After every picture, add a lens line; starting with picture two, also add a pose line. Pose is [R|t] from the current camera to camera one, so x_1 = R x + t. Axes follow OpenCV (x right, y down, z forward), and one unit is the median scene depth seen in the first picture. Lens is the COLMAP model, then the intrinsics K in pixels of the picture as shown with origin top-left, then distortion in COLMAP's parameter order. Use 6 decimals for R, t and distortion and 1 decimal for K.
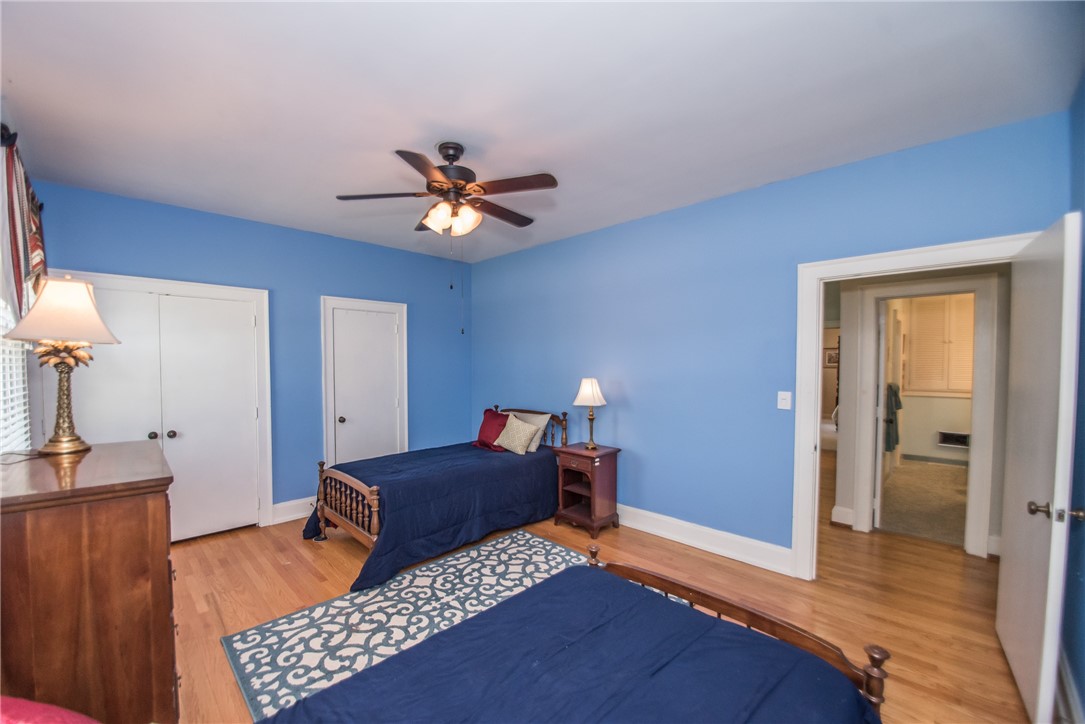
lens RADIAL K [[396.8, 0, 542.5], [0, 396.8, 362.0], [0, 0, 1]] dist [-0.027143, -0.000024]
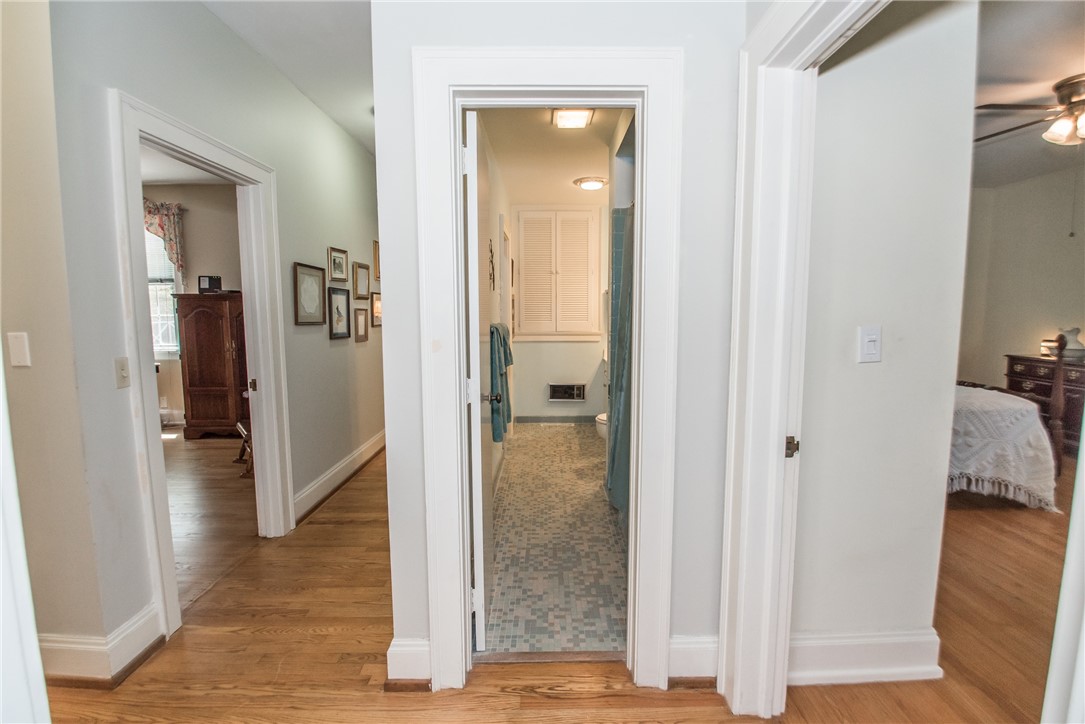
lens RADIAL K [[486.2, 0, 542.5], [0, 486.2, 362.0], [0, 0, 1]] dist [-0.024775, -0.000079]
pose [[0.687380, -0.090757, 0.720606, 0.512351], [0.020137, 0.994162, 0.106001, 0.044925], [-0.726019, -0.058352, 0.685194, 0.554399]]
